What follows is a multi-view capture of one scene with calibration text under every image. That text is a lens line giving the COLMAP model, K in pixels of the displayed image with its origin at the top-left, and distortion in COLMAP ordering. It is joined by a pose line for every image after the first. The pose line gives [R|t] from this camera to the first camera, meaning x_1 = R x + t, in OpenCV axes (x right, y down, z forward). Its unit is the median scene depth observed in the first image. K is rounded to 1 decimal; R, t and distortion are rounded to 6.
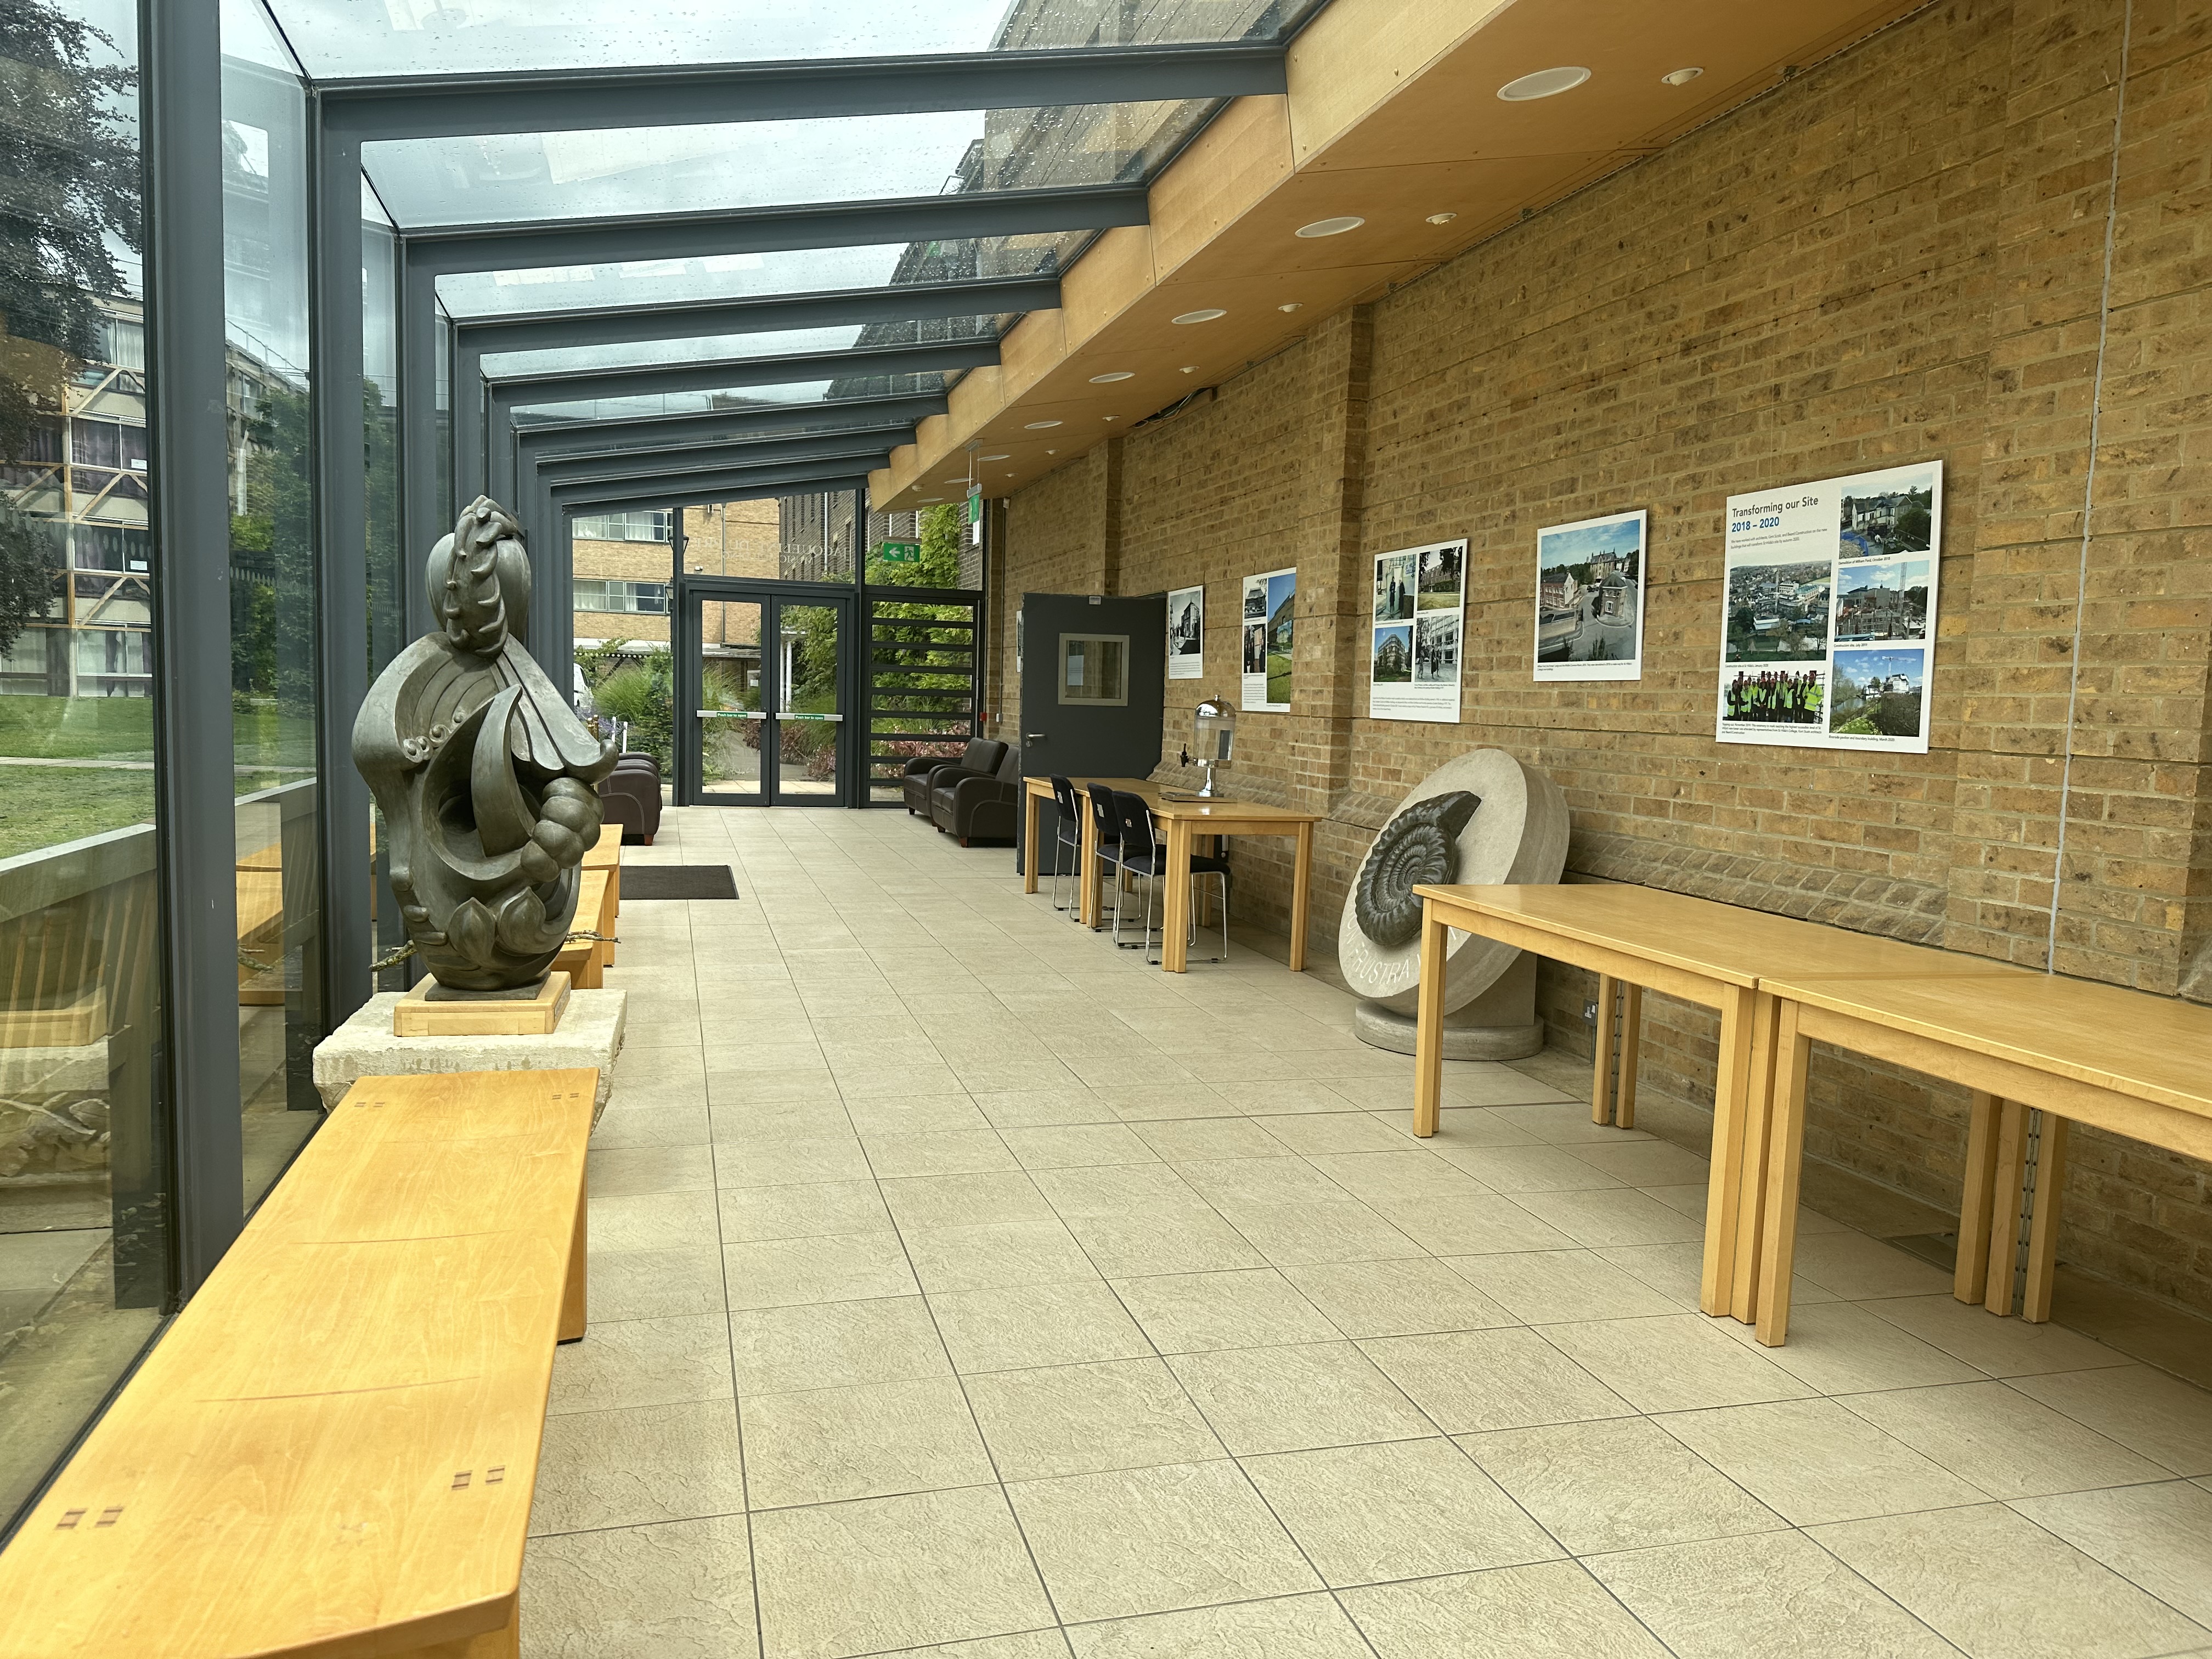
lens RADIAL K [[1539.4, 0, 1112.8], [0, 1539.4, 854.0], [0, 0, 1]] dist [0.067357, -0.082378]
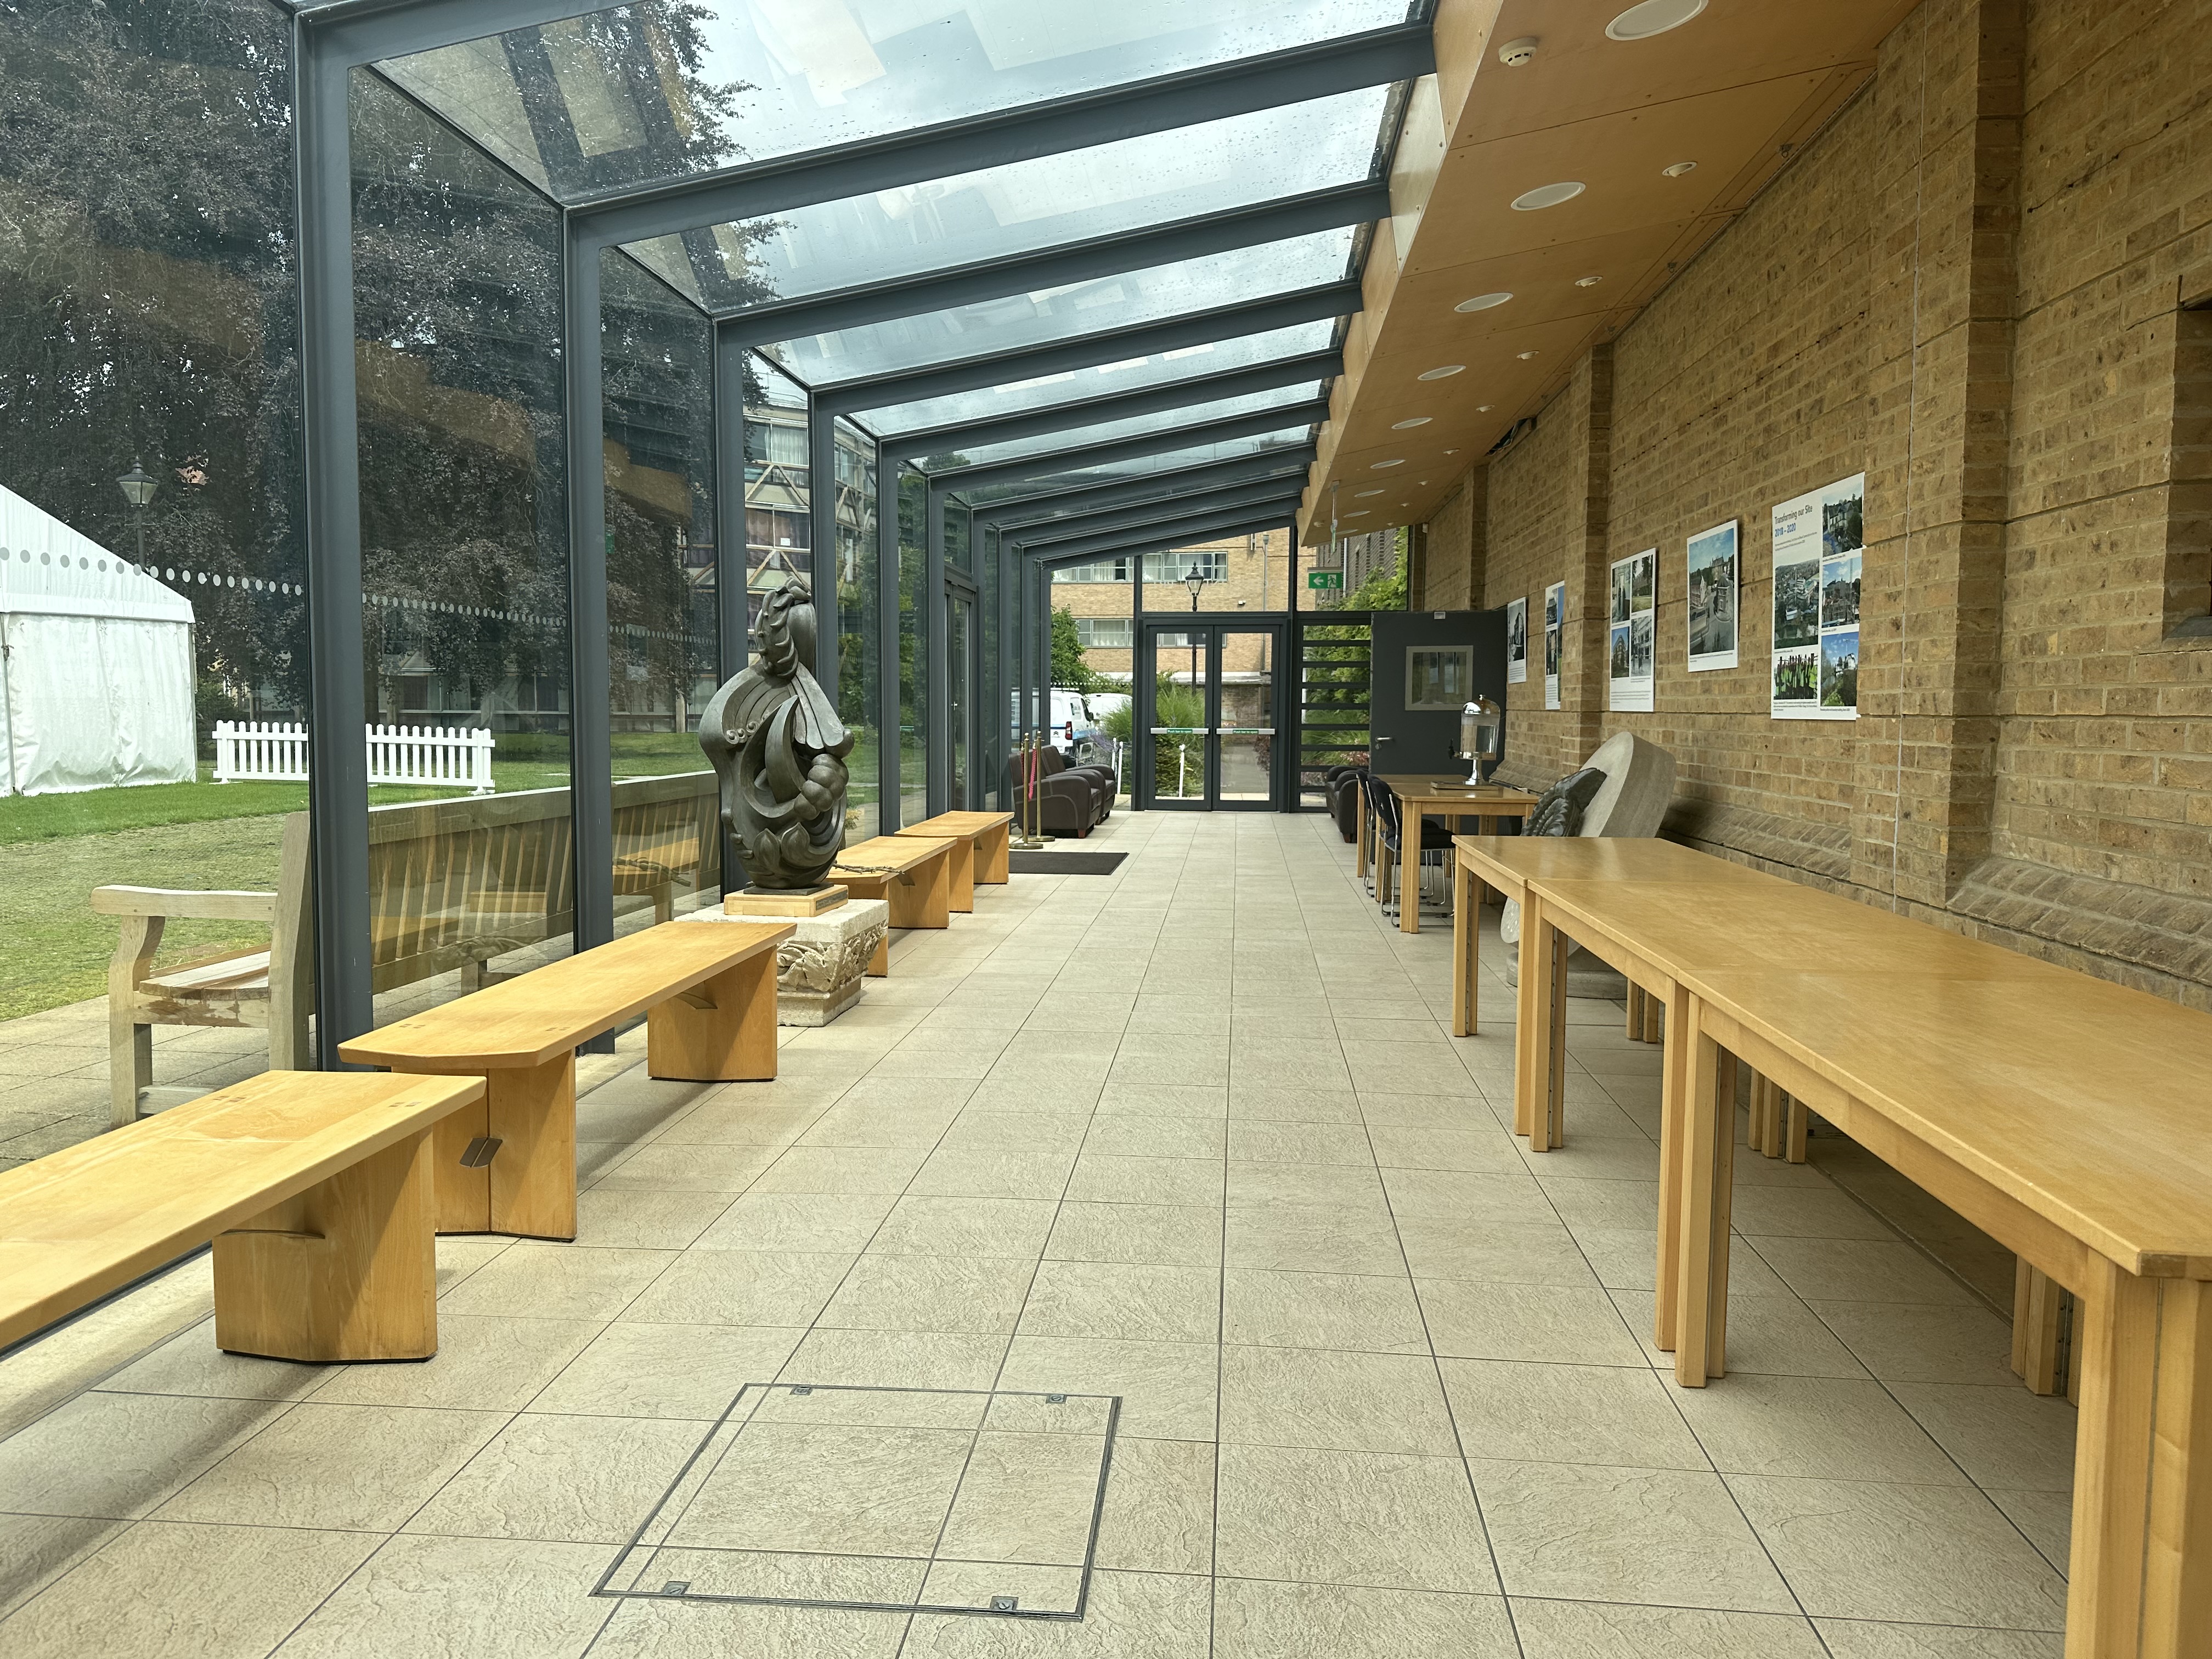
lens RADIAL K [[1539.4, 0, 1085.0], [0, 1539.4, 826.7], [0, 0, 1]] dist [0.067357, -0.082378]
pose [[0.929280, 0.002193, -0.369368, 0.360329], [-0.014076, 0.999466, -0.029479, 0.051473], [0.369107, 0.032593, 0.928815, -0.265117]]
